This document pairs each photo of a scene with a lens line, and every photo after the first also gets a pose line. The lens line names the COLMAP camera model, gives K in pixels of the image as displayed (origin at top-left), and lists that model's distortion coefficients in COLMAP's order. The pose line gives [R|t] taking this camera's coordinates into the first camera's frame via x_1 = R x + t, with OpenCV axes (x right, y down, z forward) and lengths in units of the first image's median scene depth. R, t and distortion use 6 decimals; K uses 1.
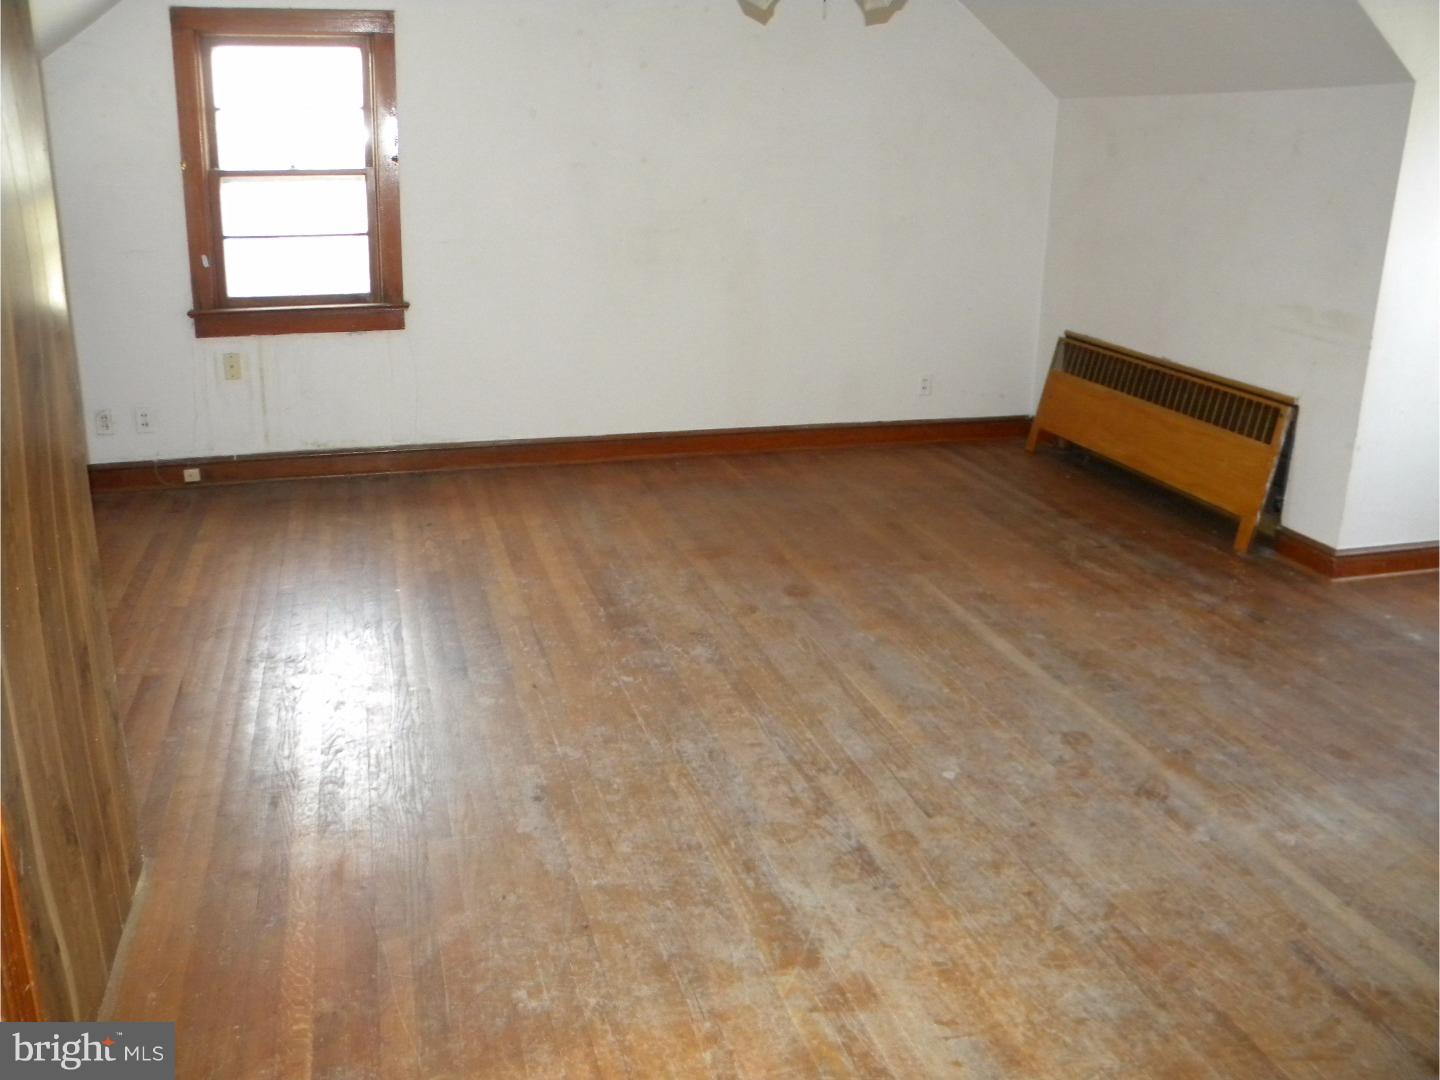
lens RADIAL K [[1204.1, 0, 716.1], [0, 1204.1, 538.6], [0, 0, 1]] dist [-0.185504, 0.149669]
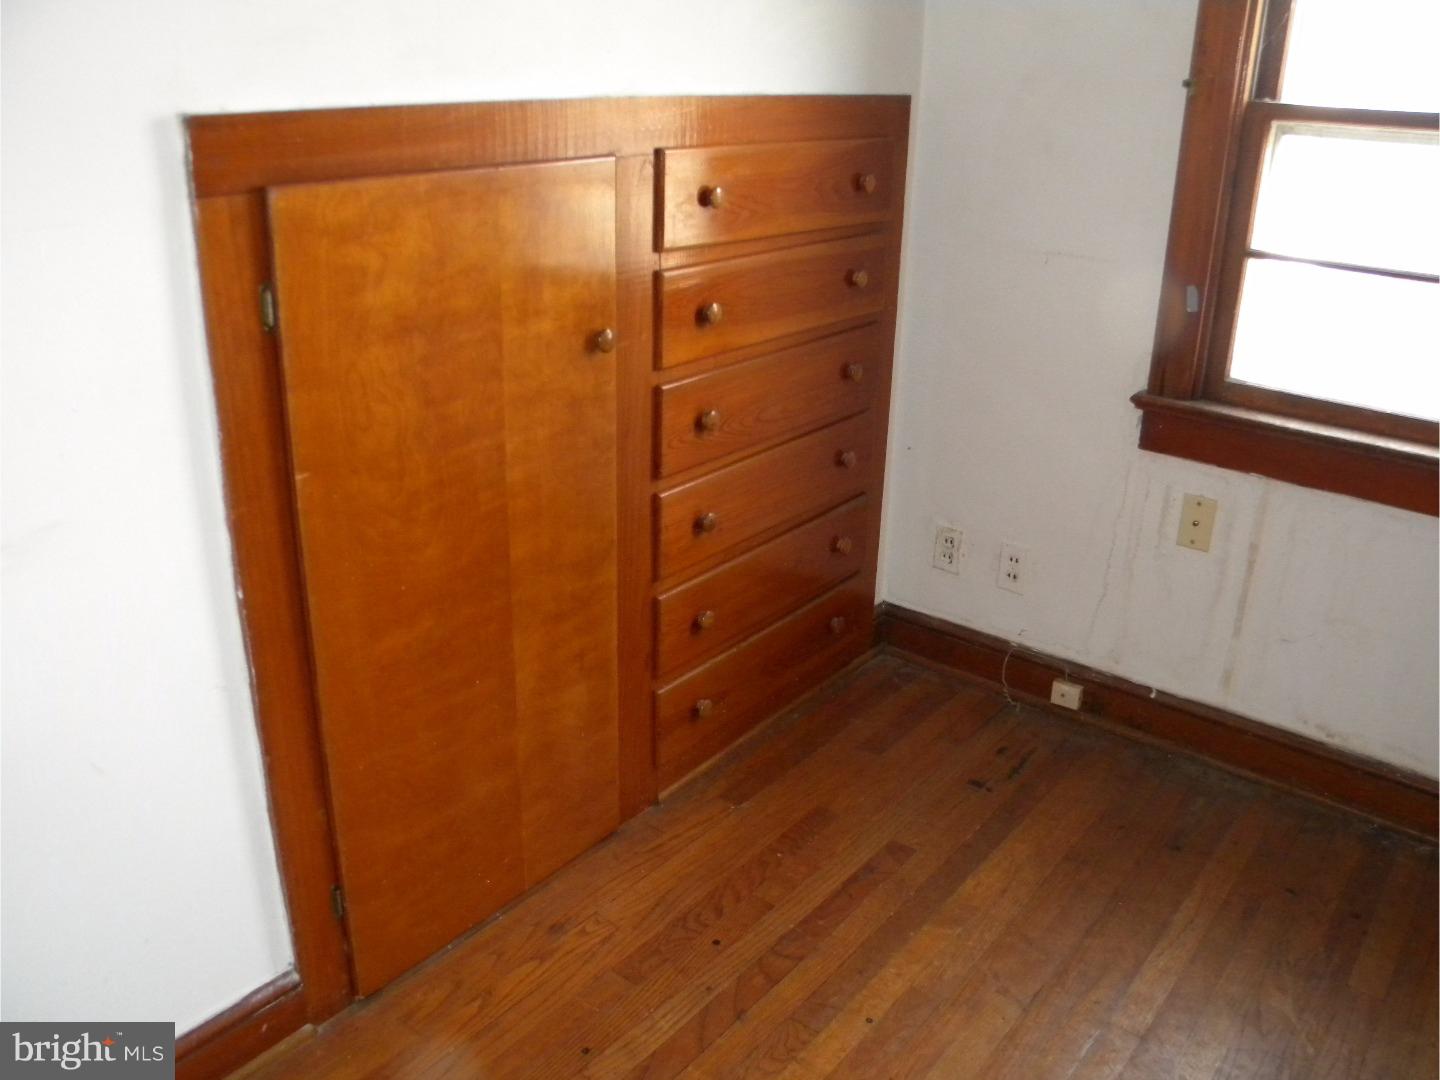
lens RADIAL K [[1204.1, 0, 696.1], [0, 1204.1, 501.0], [0, 0, 1]] dist [-0.185504, 0.149669]
pose [[0.560960, 0.289789, -0.775466, -0.164686], [-0.255165, 0.951648, 0.171045, -0.185422], [0.787537, 0.101923, 0.607780, 0.553860]]
